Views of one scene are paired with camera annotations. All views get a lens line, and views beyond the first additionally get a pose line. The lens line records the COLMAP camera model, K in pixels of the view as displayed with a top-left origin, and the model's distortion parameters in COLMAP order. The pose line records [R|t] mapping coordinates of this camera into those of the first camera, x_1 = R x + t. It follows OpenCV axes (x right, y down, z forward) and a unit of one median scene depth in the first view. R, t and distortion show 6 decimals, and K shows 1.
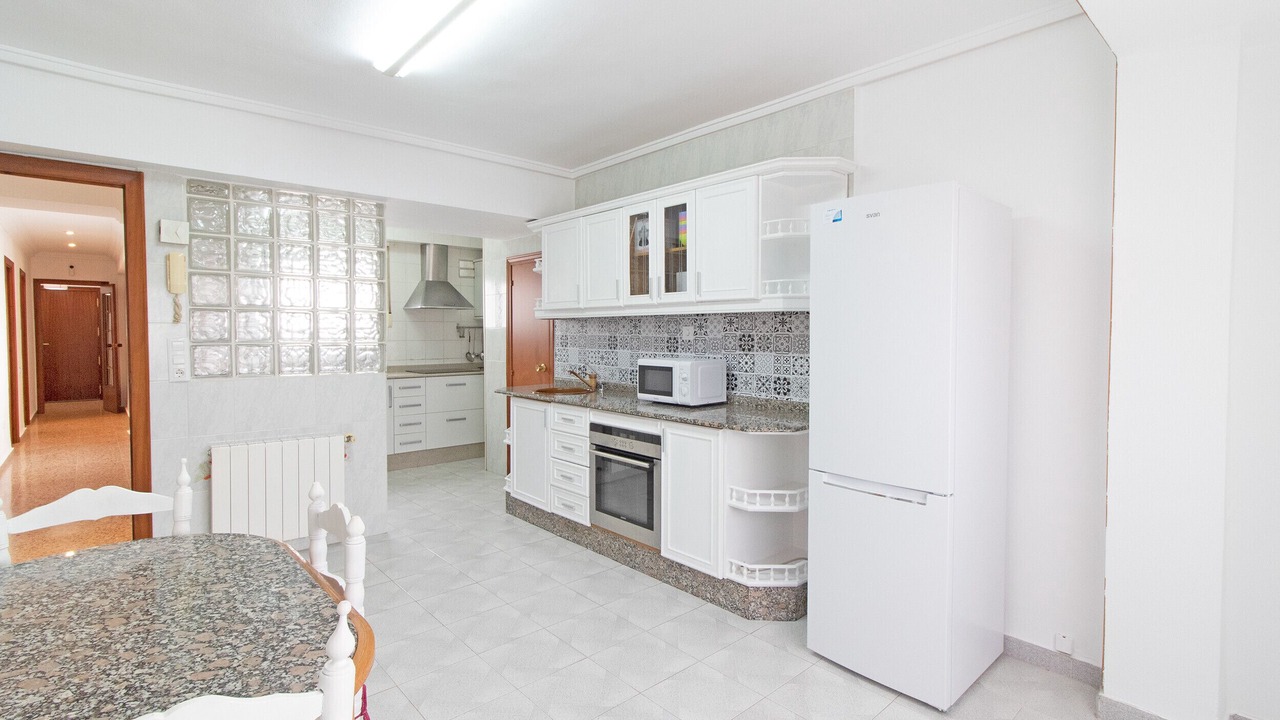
lens RADIAL K [[600.0, 0, 646.5], [0, 600.0, 347.2], [0, 0, 1]] dist [0.001033, 0.000289]
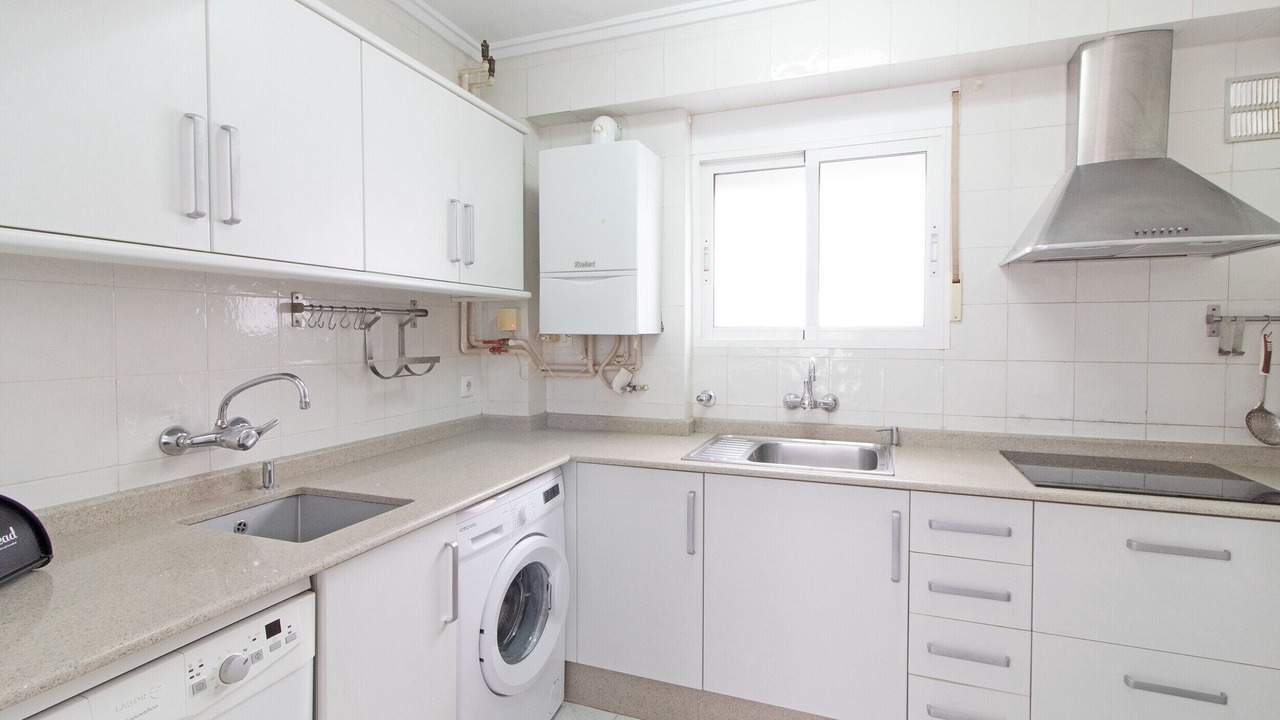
lens RADIAL K [[600.0, 0, 646.5], [0, 600.0, 347.2], [0, 0, 1]] dist [0.001033, 0.000289]
pose [[0.454417, 0.018547, -0.890596, -0.344970], [-0.023866, 0.999678, 0.008642, -0.029542], [0.890469, 0.017328, 0.454713, 1.196183]]
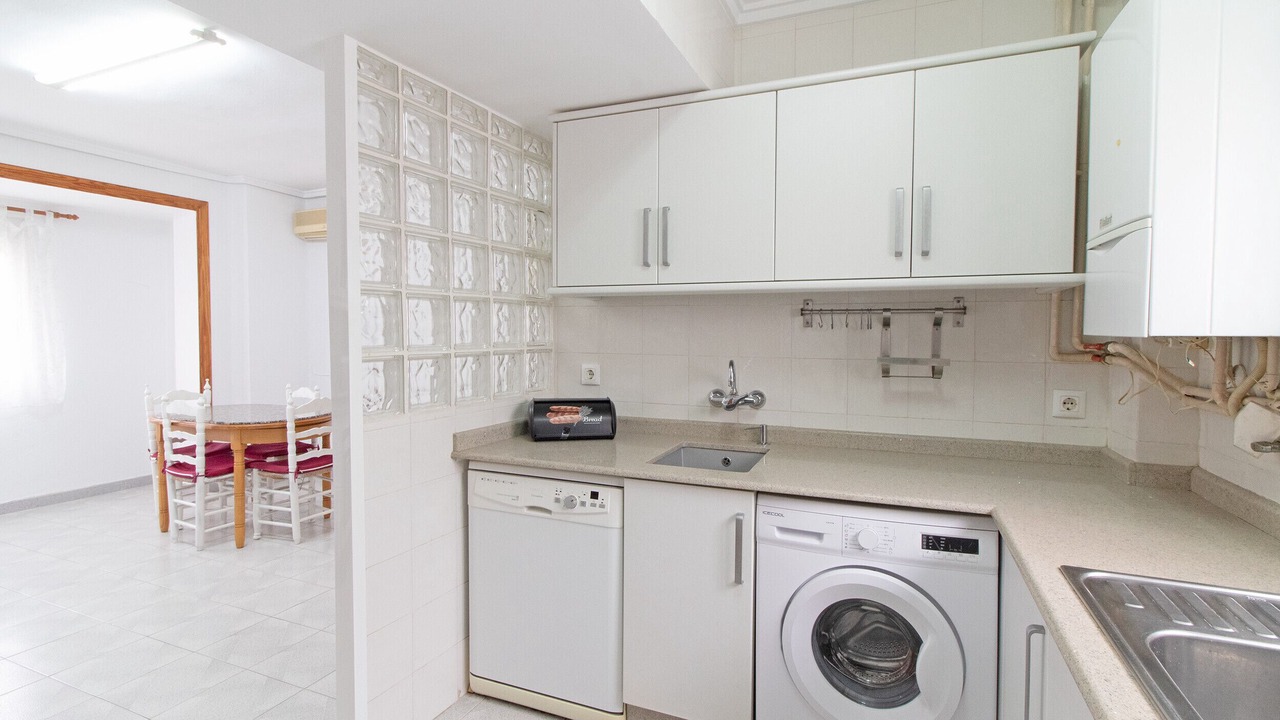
lens RADIAL K [[600.0, 0, 646.5], [0, 600.0, 347.2], [0, 0, 1]] dist [0.001033, 0.000289]
pose [[-0.907610, 0.006594, -0.419762, -0.509261], [-0.018577, 0.998266, 0.055850, -0.046196], [0.419402, 0.058488, -0.905914, 1.667880]]
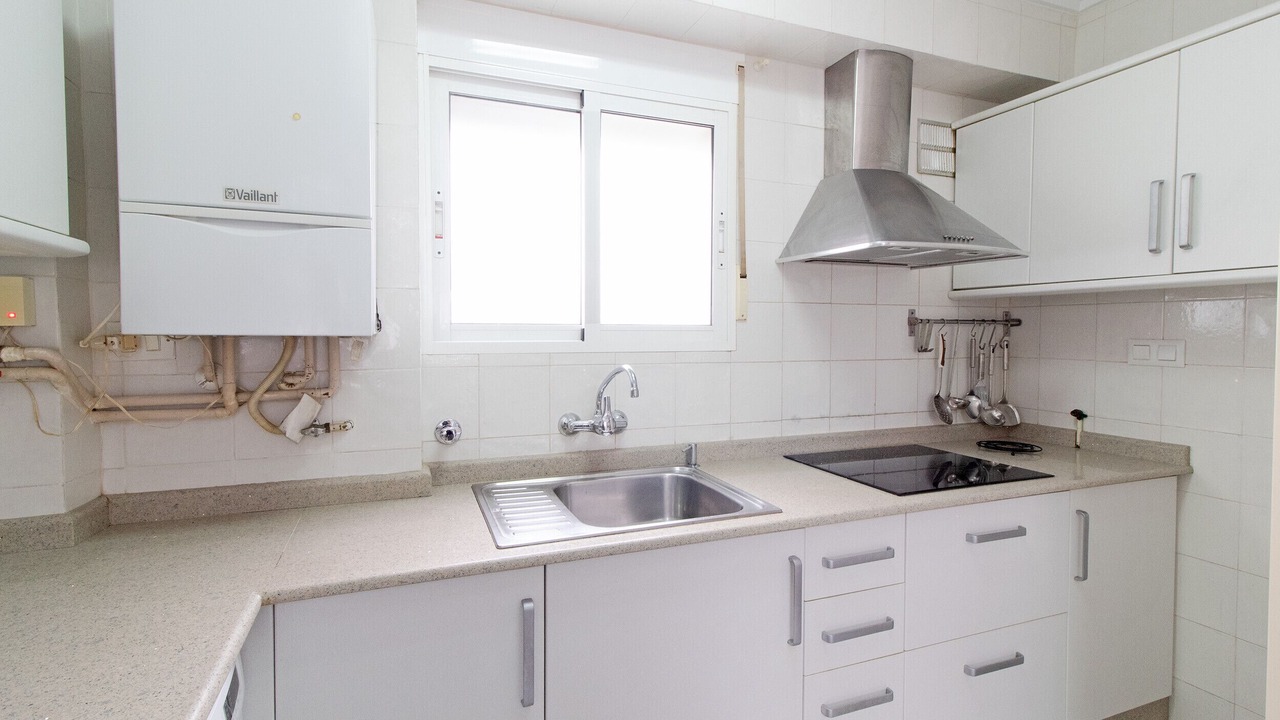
lens RADIAL K [[600.0, 0, 646.5], [0, 600.0, 347.2], [0, 0, 1]] dist [0.001033, 0.000289]
pose [[0.935628, 0.008354, -0.352889, -0.637403], [-0.009370, 0.999955, -0.001168, -0.031346], [0.352863, 0.004399, 0.935665, 1.201905]]
